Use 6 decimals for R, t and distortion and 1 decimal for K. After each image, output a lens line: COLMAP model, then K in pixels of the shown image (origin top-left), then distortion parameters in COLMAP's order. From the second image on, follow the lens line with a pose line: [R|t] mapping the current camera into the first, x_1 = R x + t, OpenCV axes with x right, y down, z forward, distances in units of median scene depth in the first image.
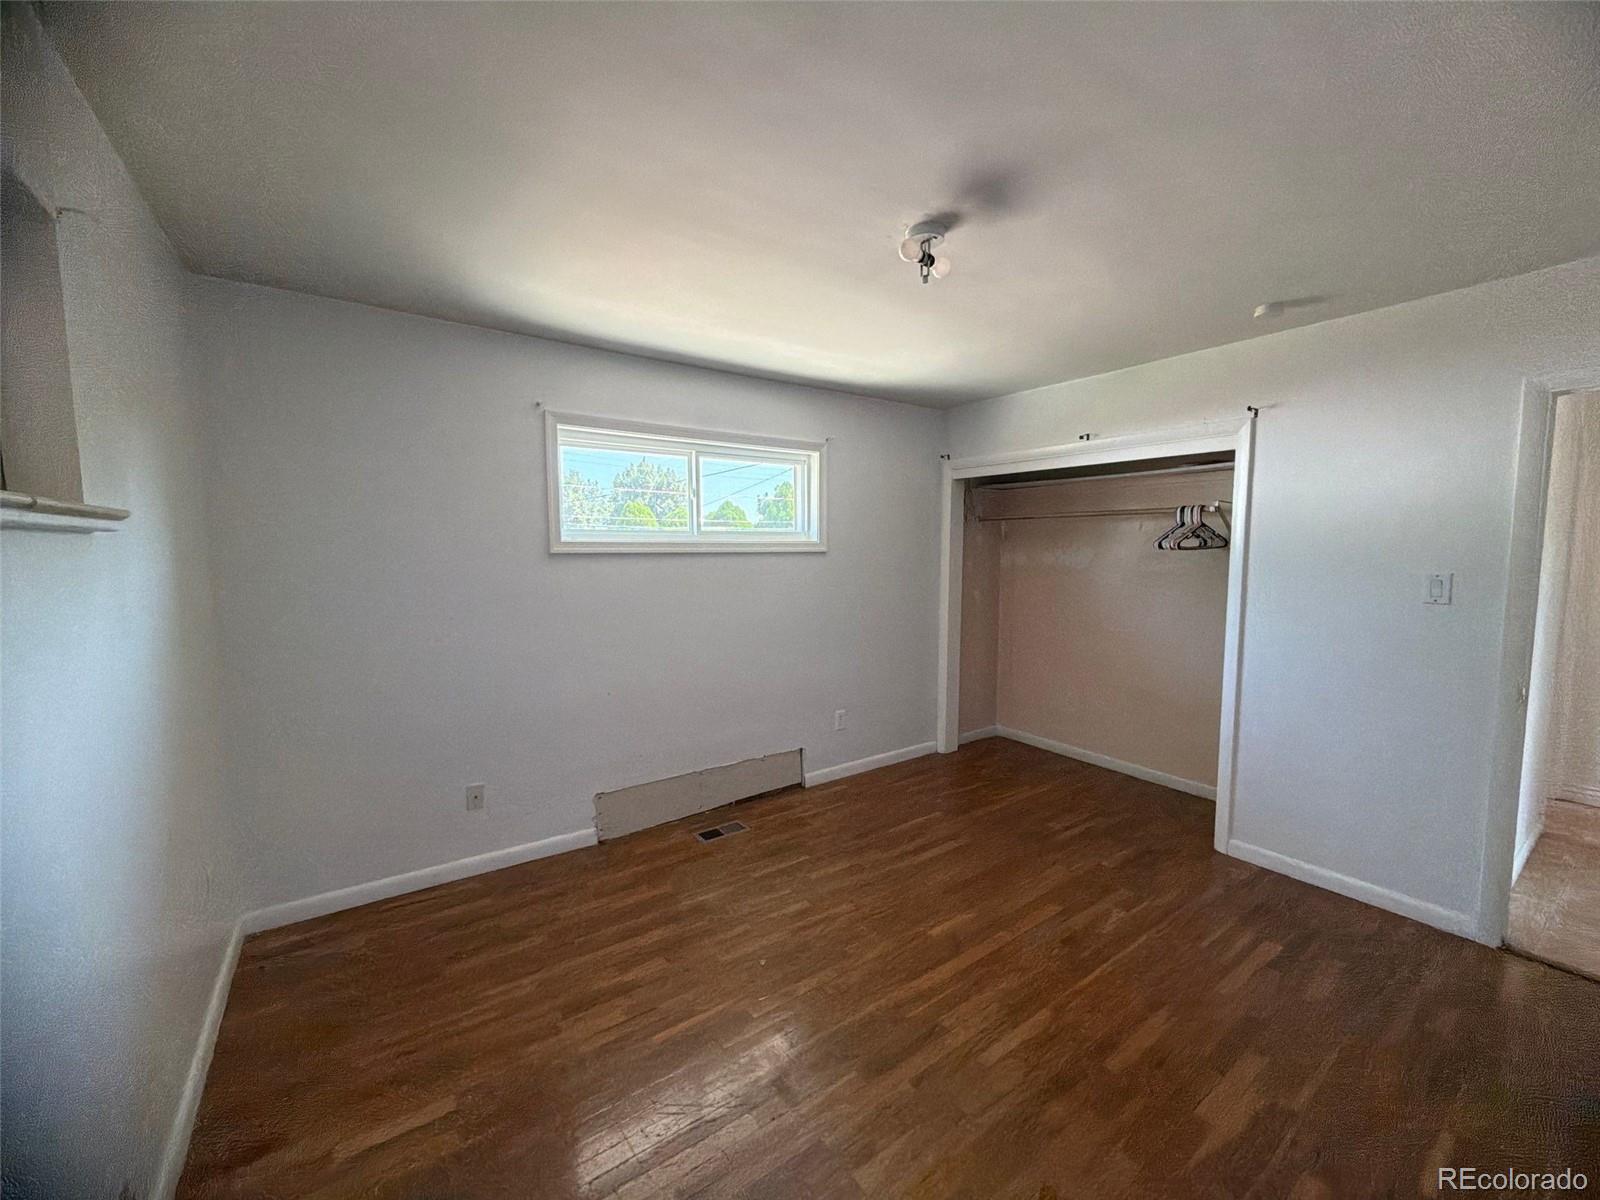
lens RADIAL K [[639.1, 0, 798.2], [0, 639.1, 599.7], [0, 0, 1]] dist [-0.000558, 0.000183]
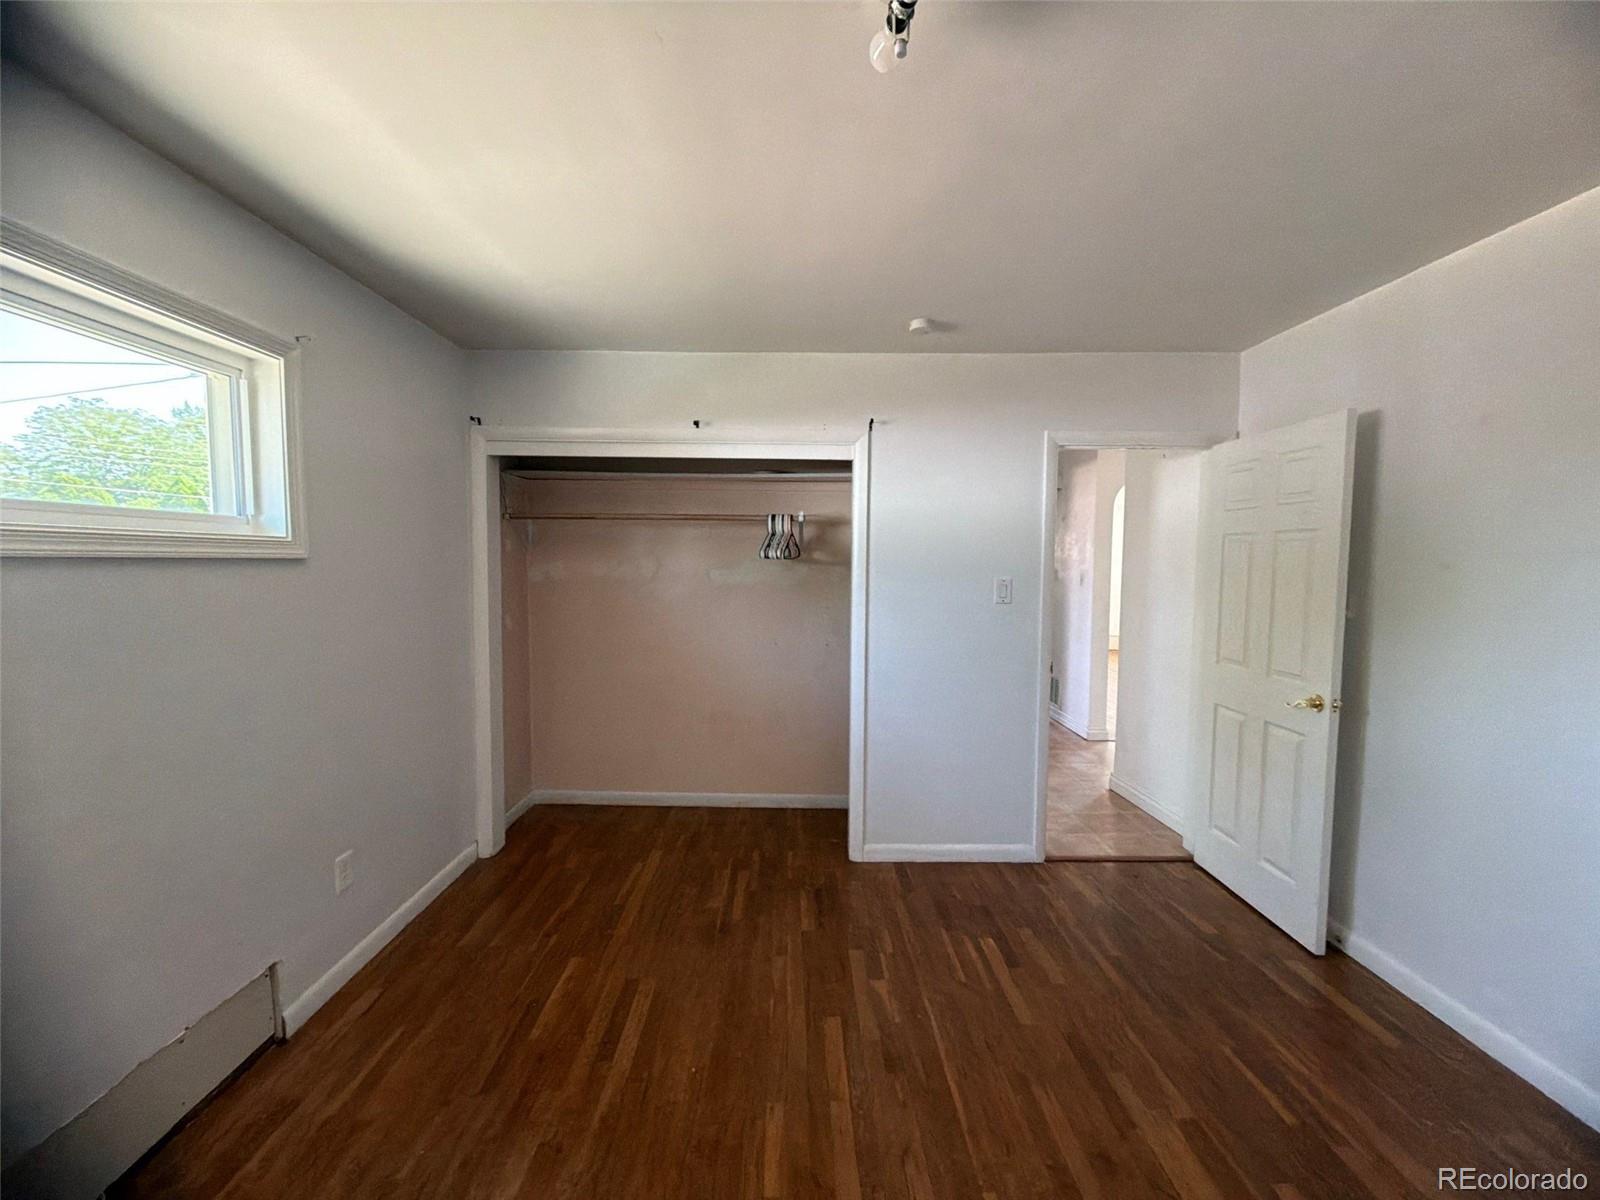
lens RADIAL K [[639.1, 0, 798.2], [0, 639.1, 599.7], [0, 0, 1]] dist [-0.000558, 0.000183]
pose [[0.567280, -0.044054, 0.822346, -0.173813], [0.058316, 0.998210, 0.013247, -0.028777], [-0.821458, 0.040441, 0.568834, 0.432844]]
